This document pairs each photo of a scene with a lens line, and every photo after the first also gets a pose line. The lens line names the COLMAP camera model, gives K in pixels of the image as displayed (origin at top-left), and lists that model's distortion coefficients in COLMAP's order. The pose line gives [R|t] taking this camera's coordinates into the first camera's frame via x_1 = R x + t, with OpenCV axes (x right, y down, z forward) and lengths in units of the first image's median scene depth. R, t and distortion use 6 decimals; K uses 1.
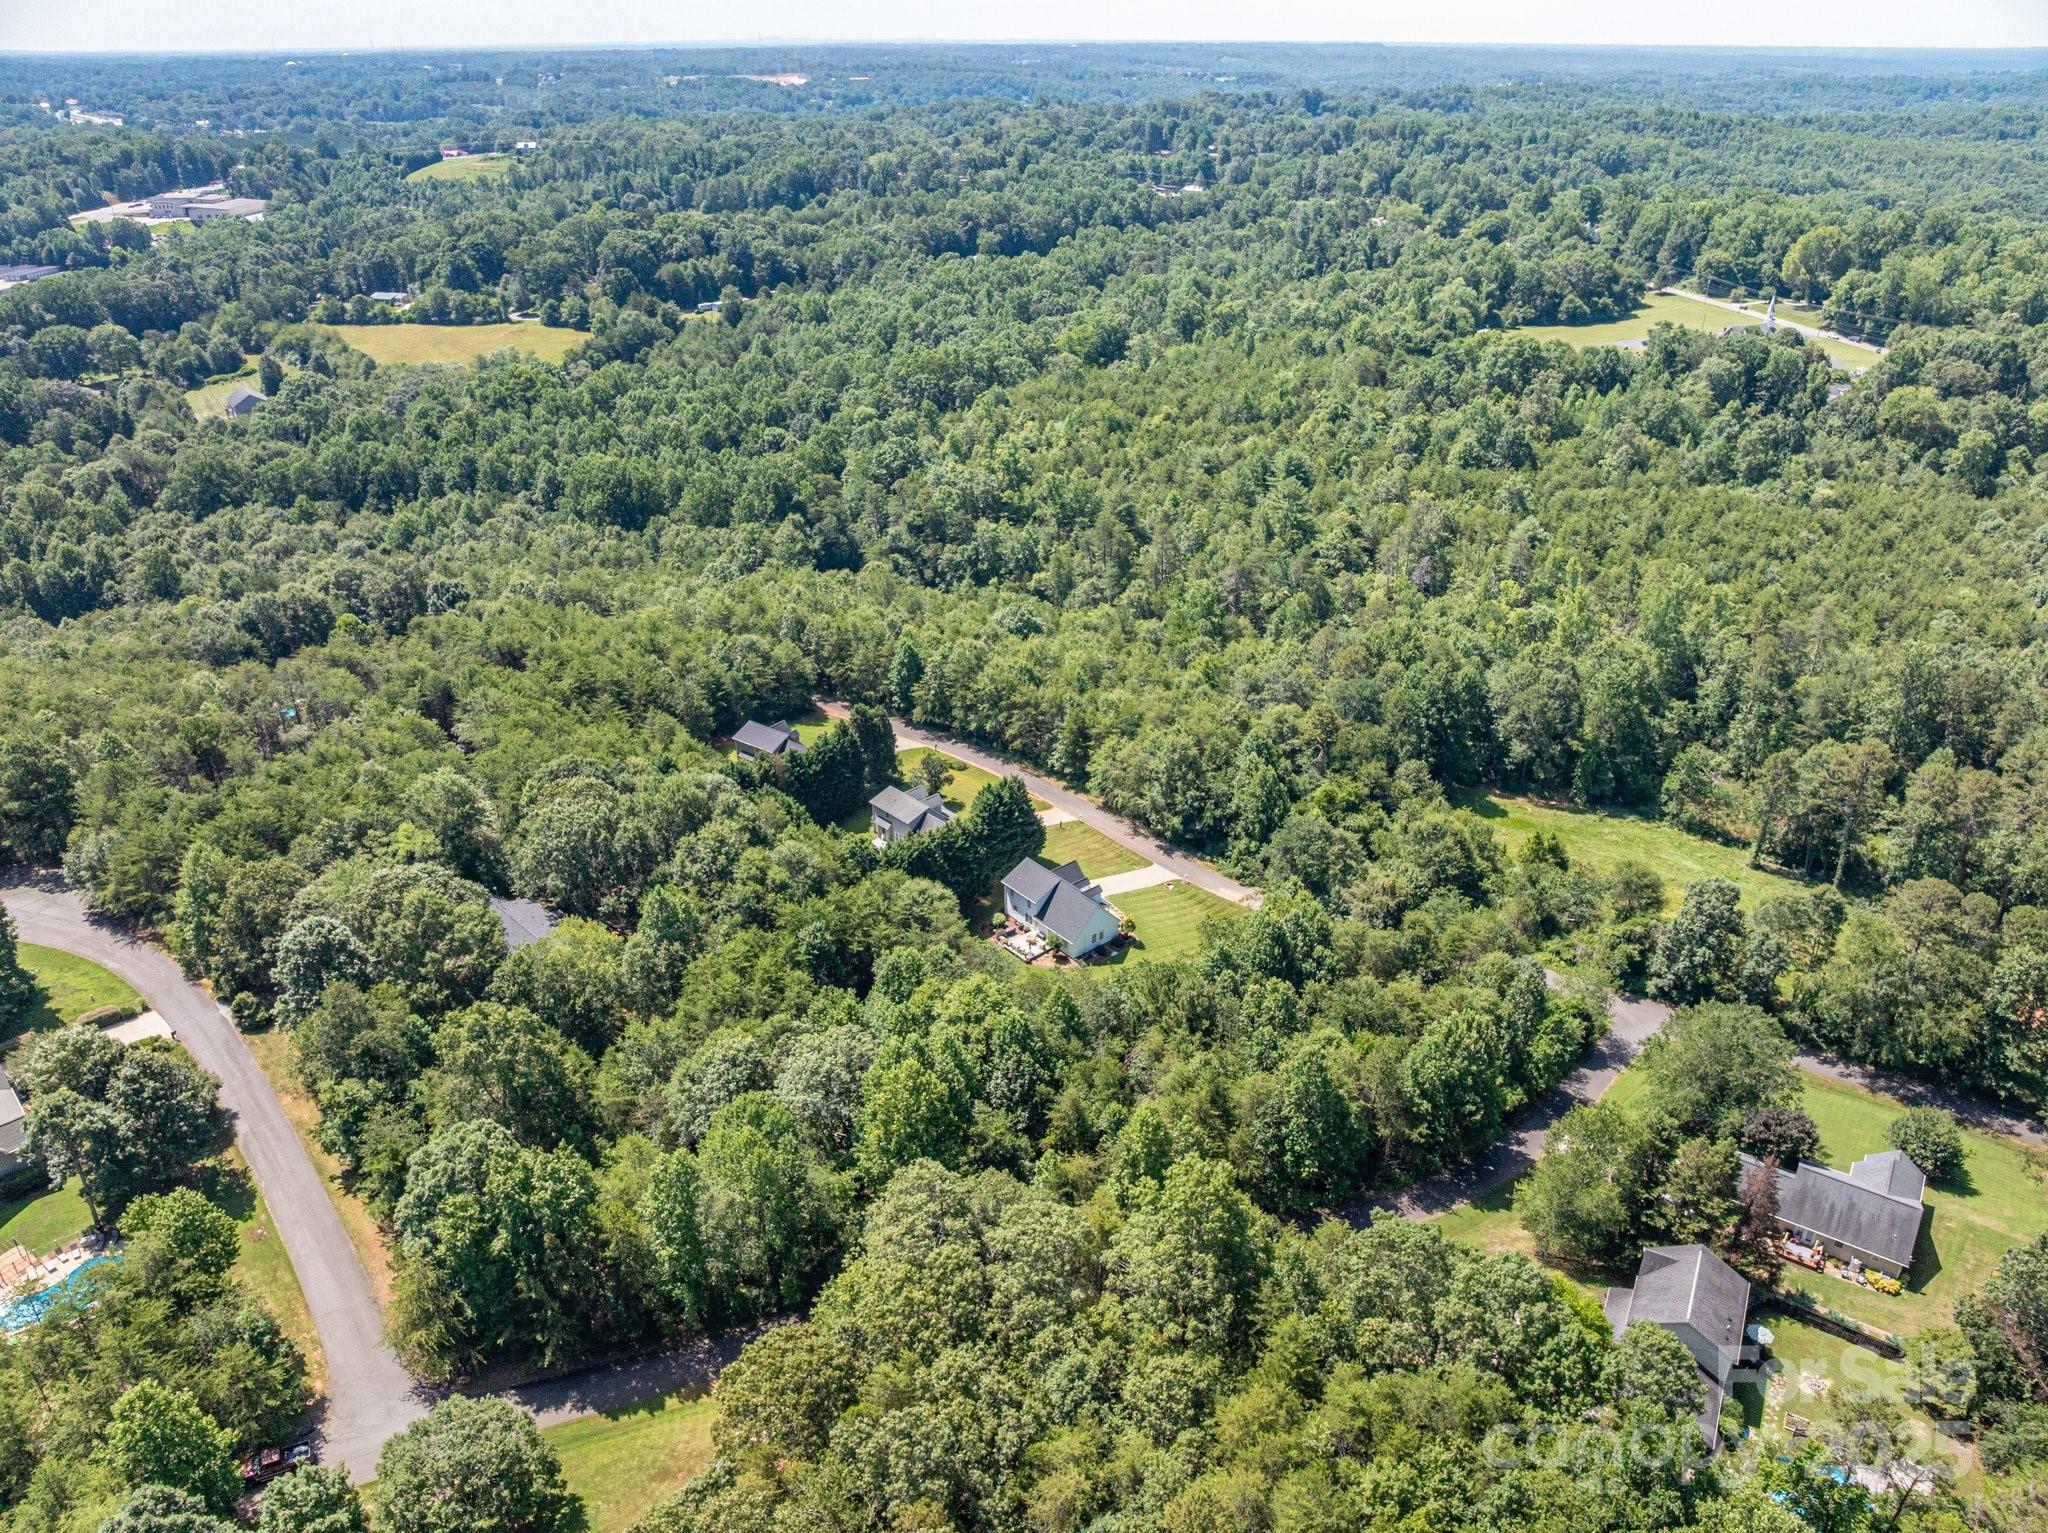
lens RADIAL K [[1432.5, 0, 1027.7], [0, 1432.5, 761.4], [0, 0, 1]] dist [-0.032425, 0.000630]
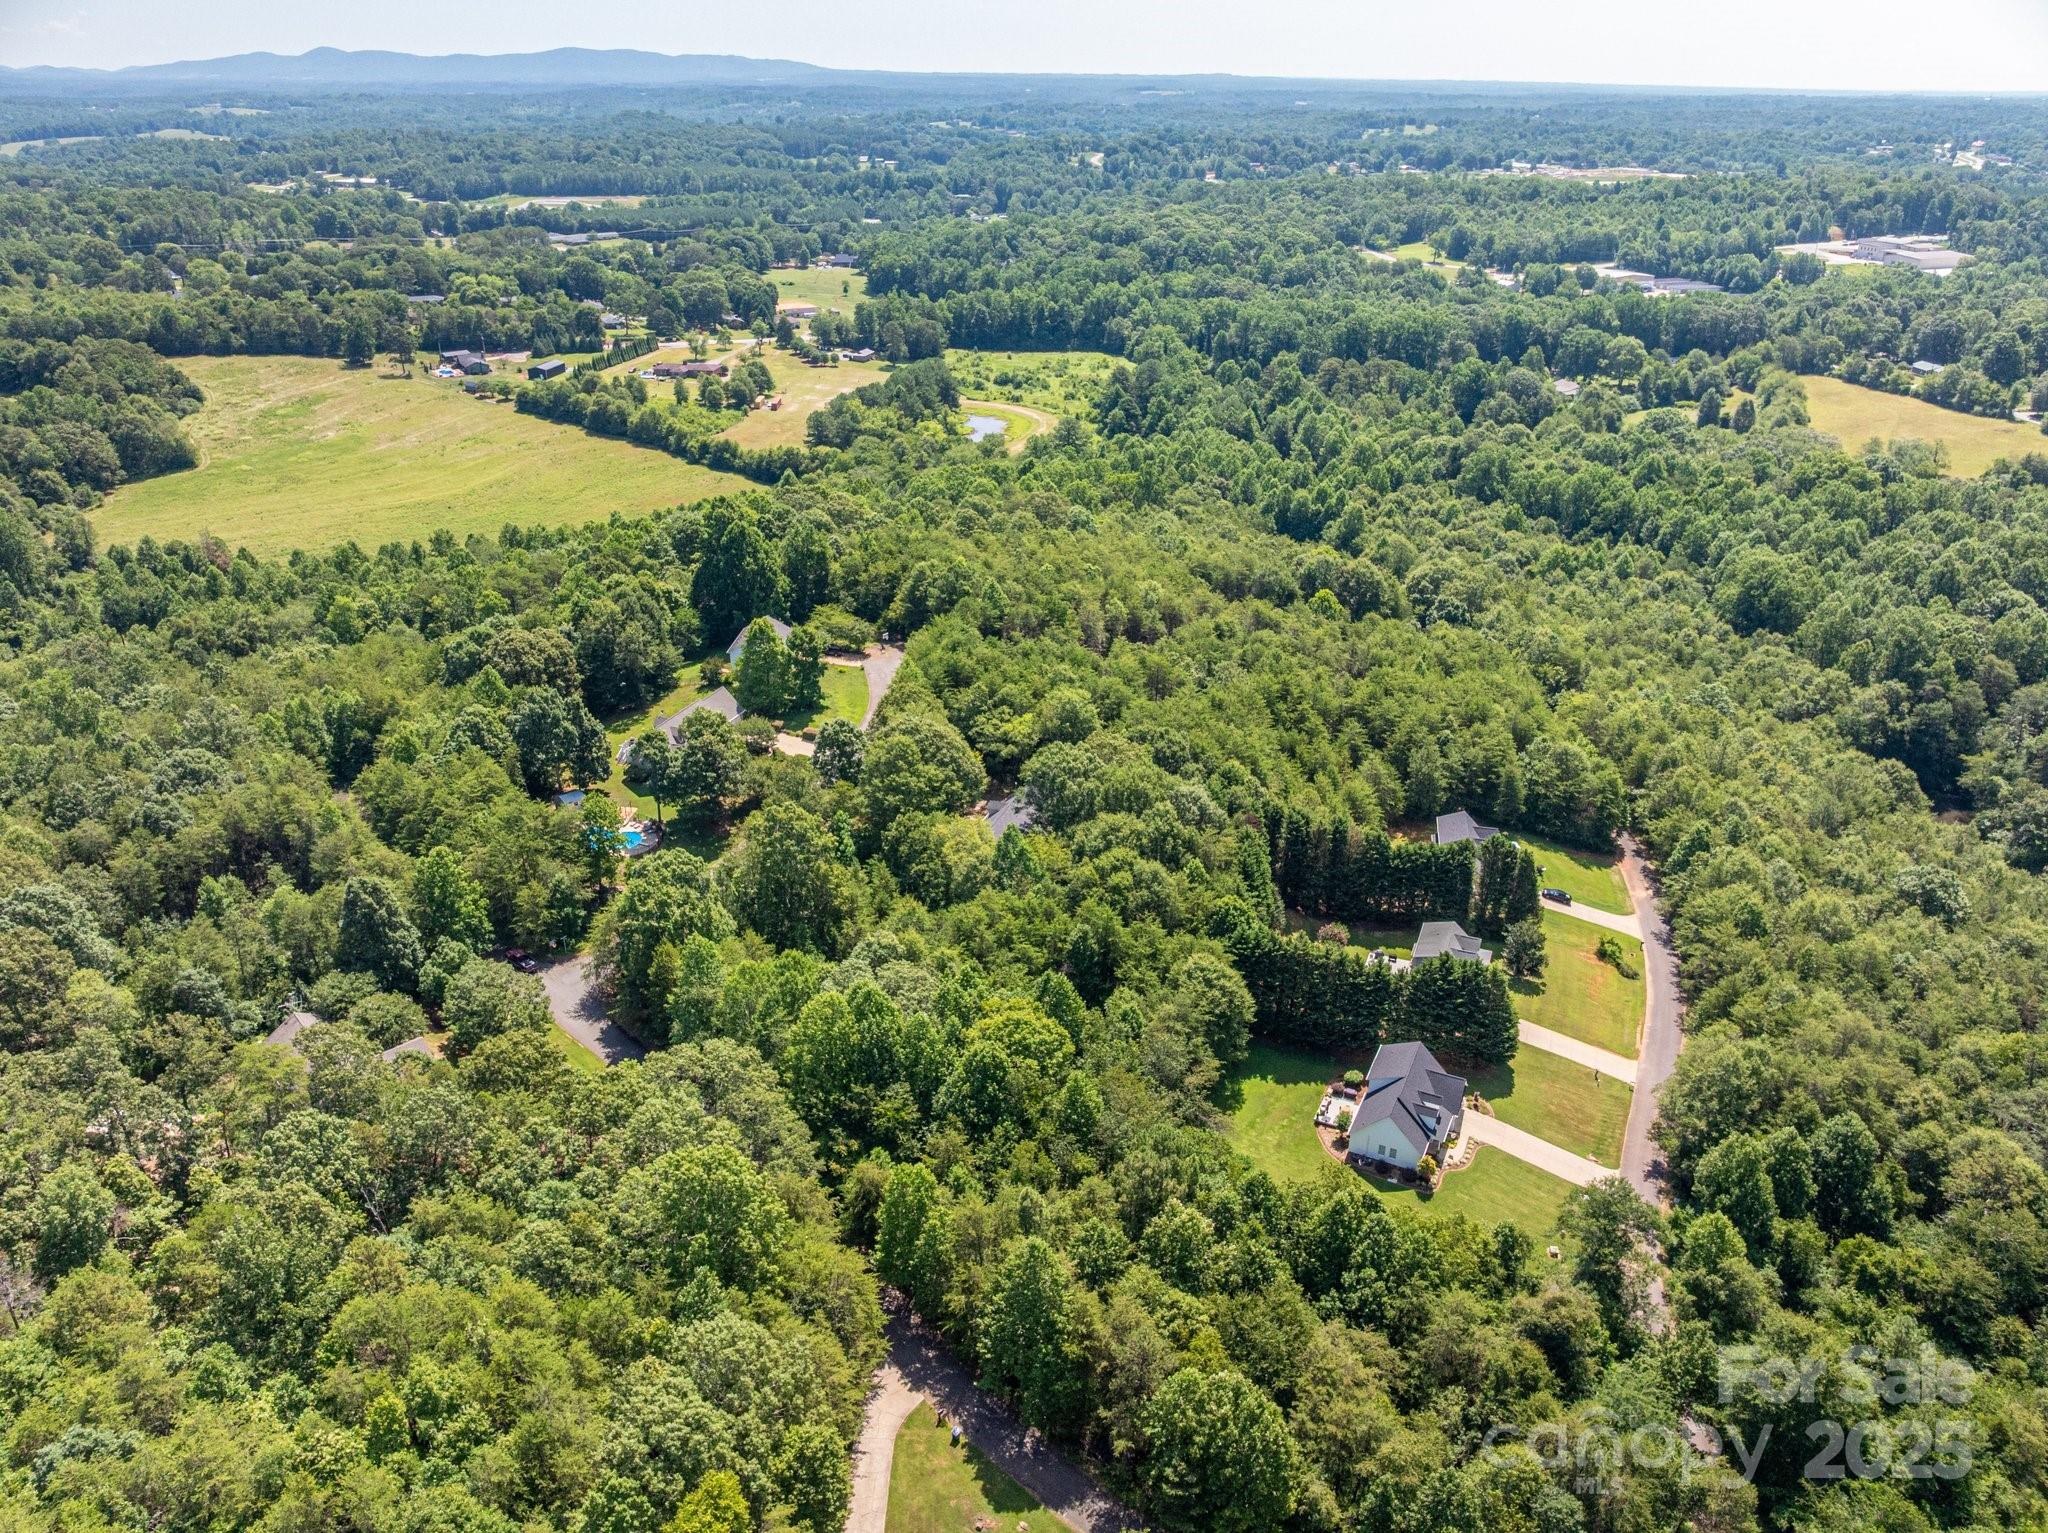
lens RADIAL K [[1440.2, 0, 1036.9], [0, 1440.2, 767.3], [0, 0, 1]] dist [-0.043271, 0.007450]
pose [[0.425806, 0.404225, -0.809501, 0.331599], [-0.421848, 0.880164, 0.217614, -0.105549], [0.800458, 0.248825, 0.545300, 0.180410]]
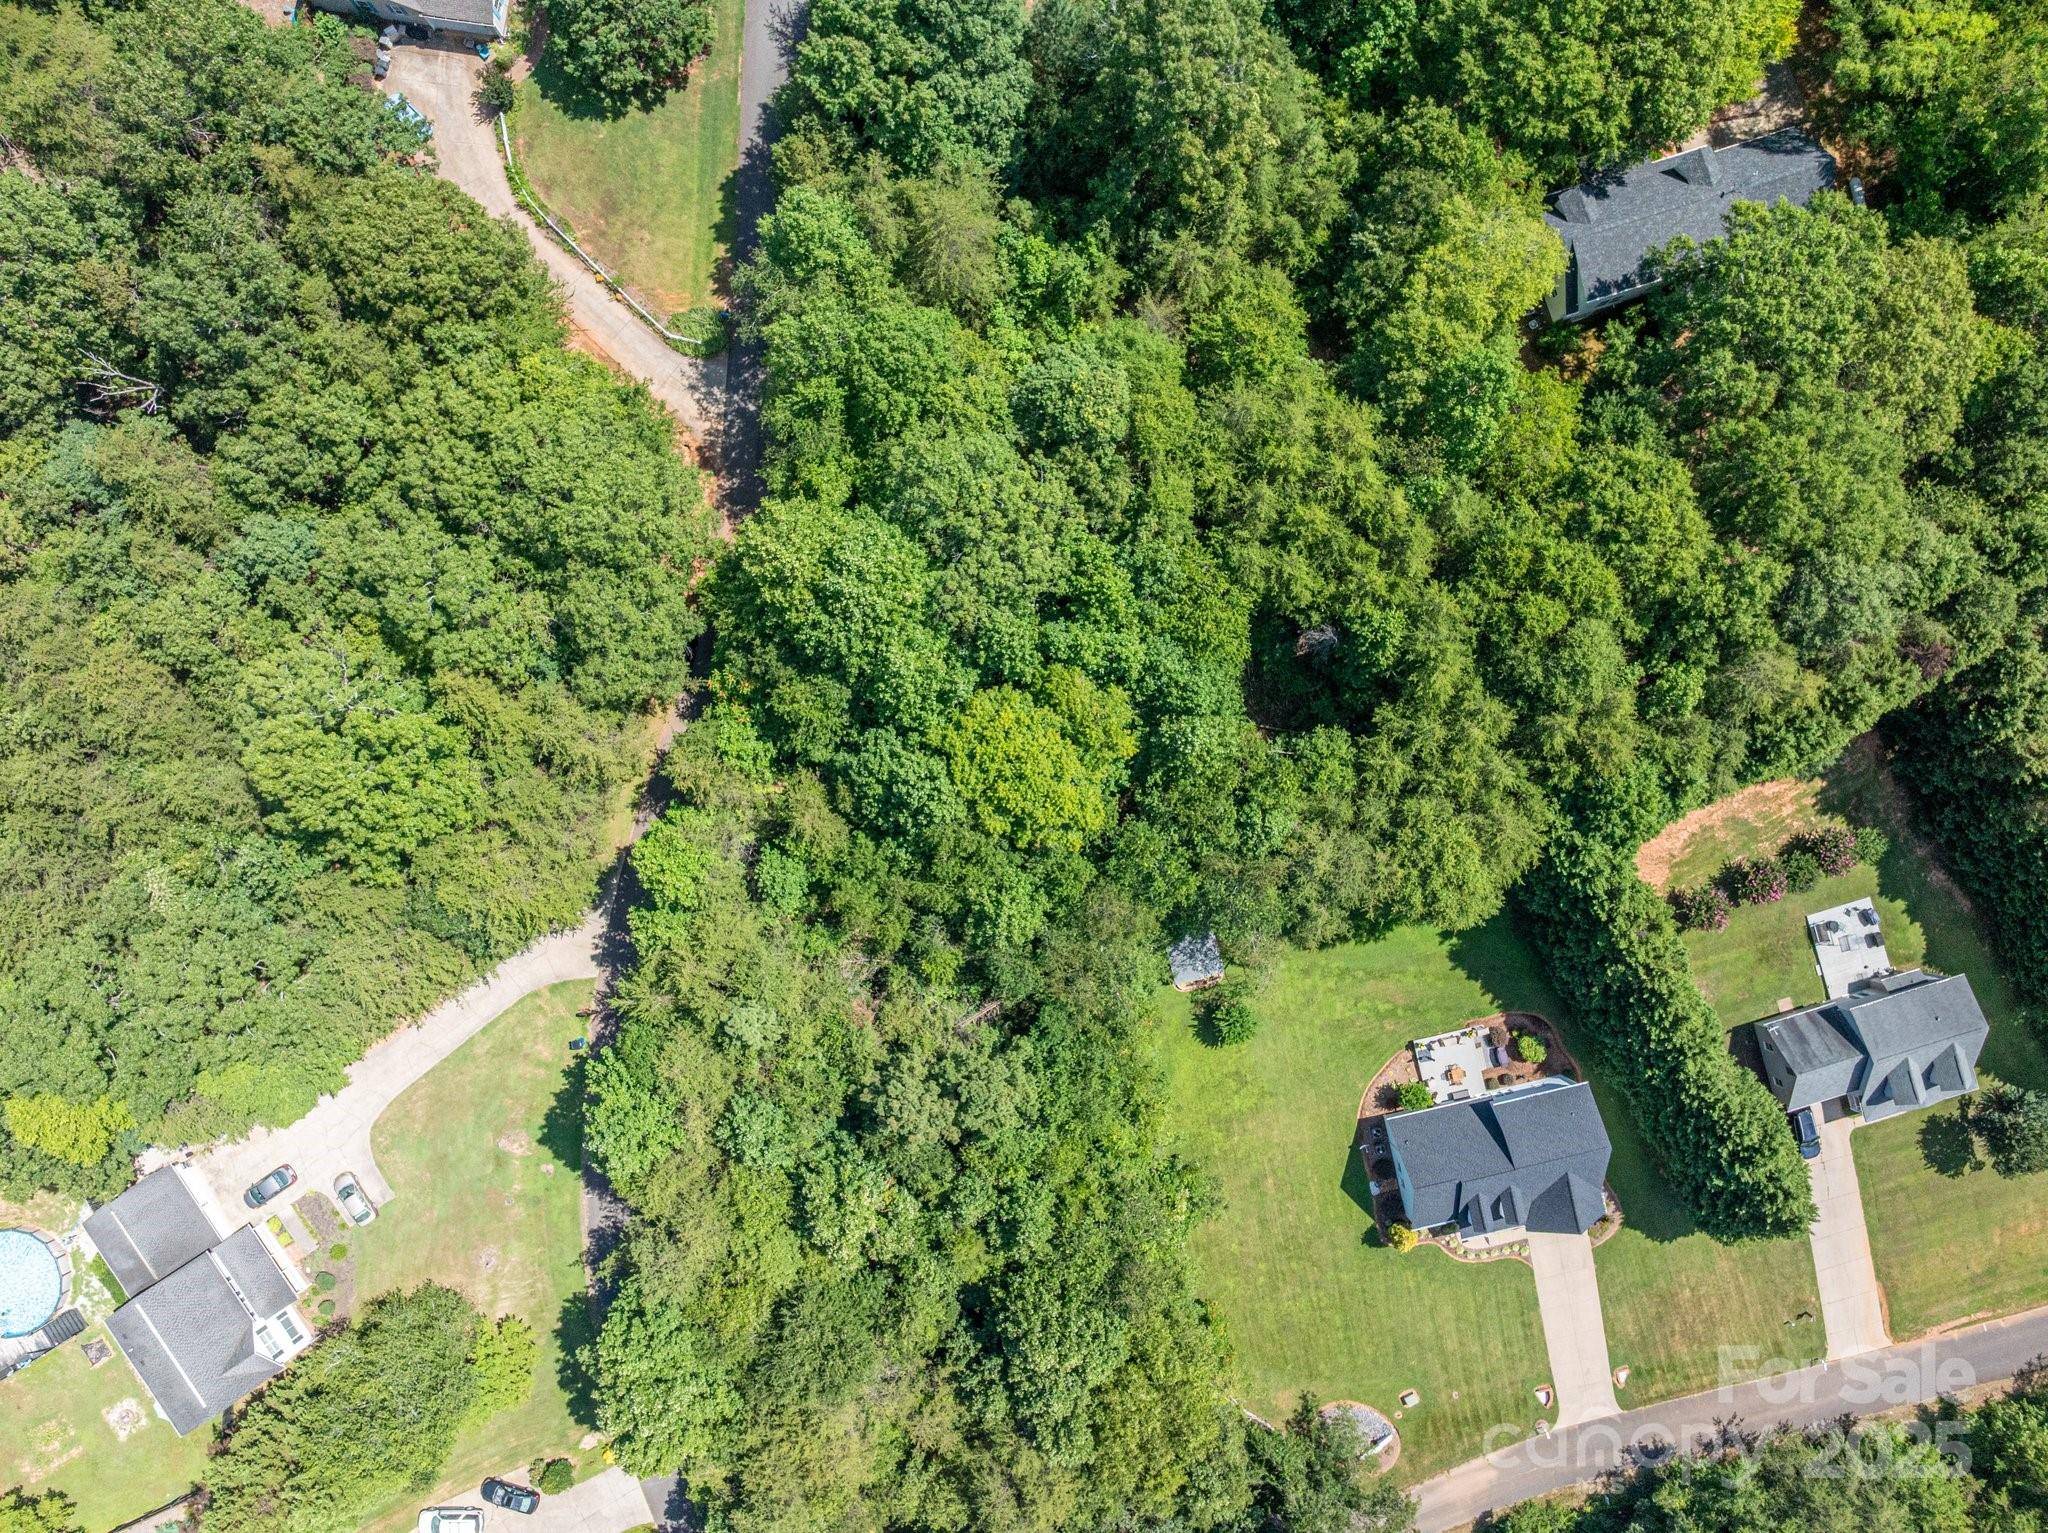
lens RADIAL K [[1440.2, 0, 1036.9], [0, 1440.2, 767.3], [0, 0, 1]] dist [-0.043271, 0.007450]
pose [[-0.447796, 0.894077, -0.010243, -0.015953], [-0.416053, -0.198212, 0.887475, -0.176999], [0.791441, 0.401669, 0.460742, 0.323426]]
